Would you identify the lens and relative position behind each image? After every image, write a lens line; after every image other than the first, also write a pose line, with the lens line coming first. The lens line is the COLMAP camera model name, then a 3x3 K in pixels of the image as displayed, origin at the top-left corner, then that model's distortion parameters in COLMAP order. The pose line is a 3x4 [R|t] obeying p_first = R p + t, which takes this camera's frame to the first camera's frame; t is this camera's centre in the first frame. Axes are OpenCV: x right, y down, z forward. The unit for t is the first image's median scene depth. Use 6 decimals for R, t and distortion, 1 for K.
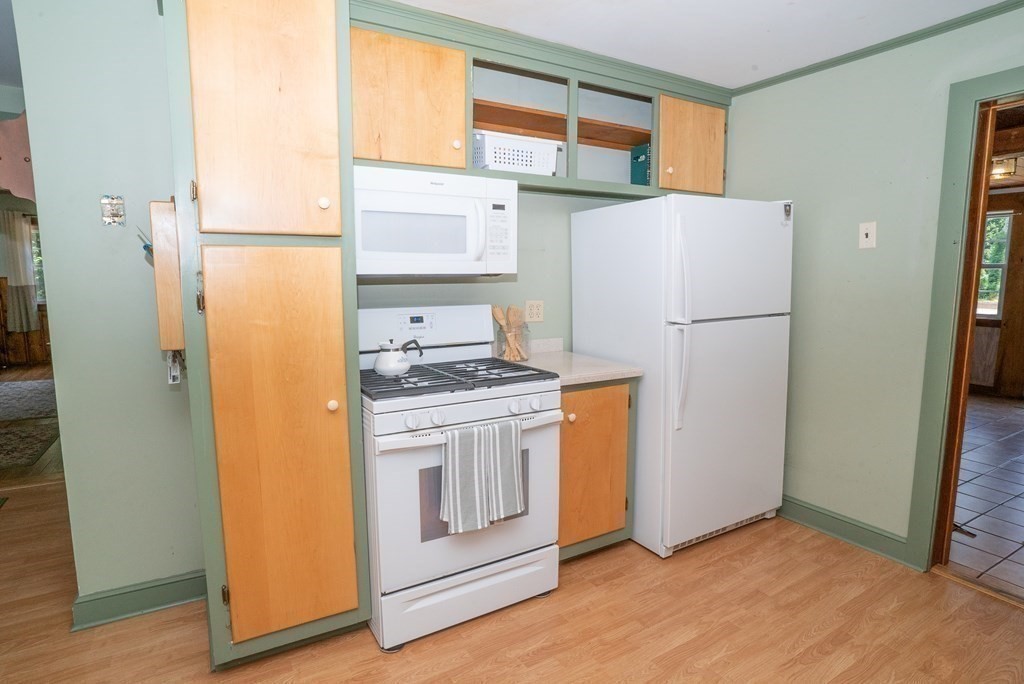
lens RADIAL K [[549.5, 0, 516.6], [0, 549.5, 345.3], [0, 0, 1]] dist [-0.056992, 0.000255]
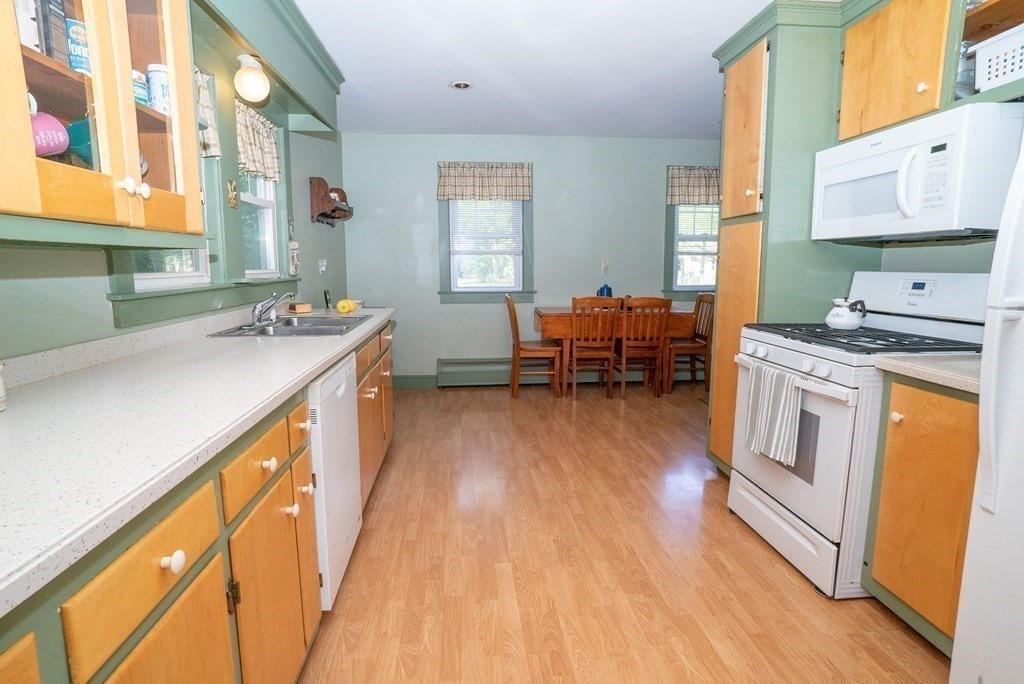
lens RADIAL K [[532.5, 0, 512.0], [0, 532.5, 342.0], [0, 0, 1]] dist [-0.086525, 0.042331]
pose [[-0.439398, 0.129682, -0.888882, 1.016054], [-0.115272, 0.973204, 0.198966, -0.053536], [0.890866, 0.189888, -0.412675, 0.854736]]
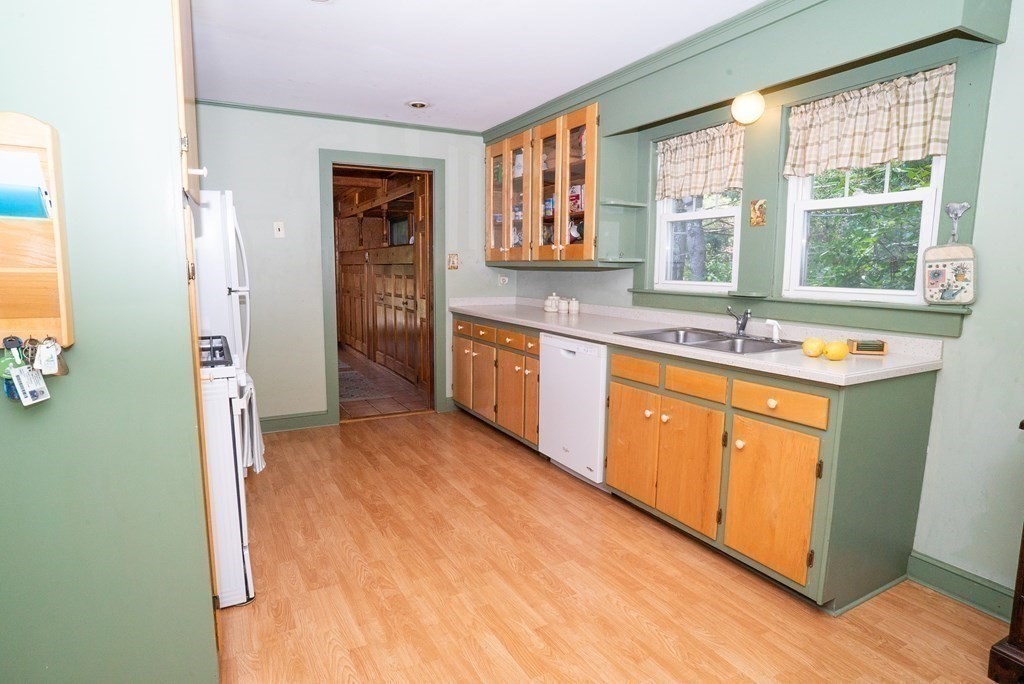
lens RADIAL K [[555.1, 0, 508.7], [0, 555.1, 335.7], [0, 0, 1]] dist [-0.072476, 0.039447]
pose [[0.041168, -0.127787, 0.990947, -1.071437], [0.123737, 0.984805, 0.121854, -0.018124], [-0.991461, 0.117601, 0.056354, 0.324503]]
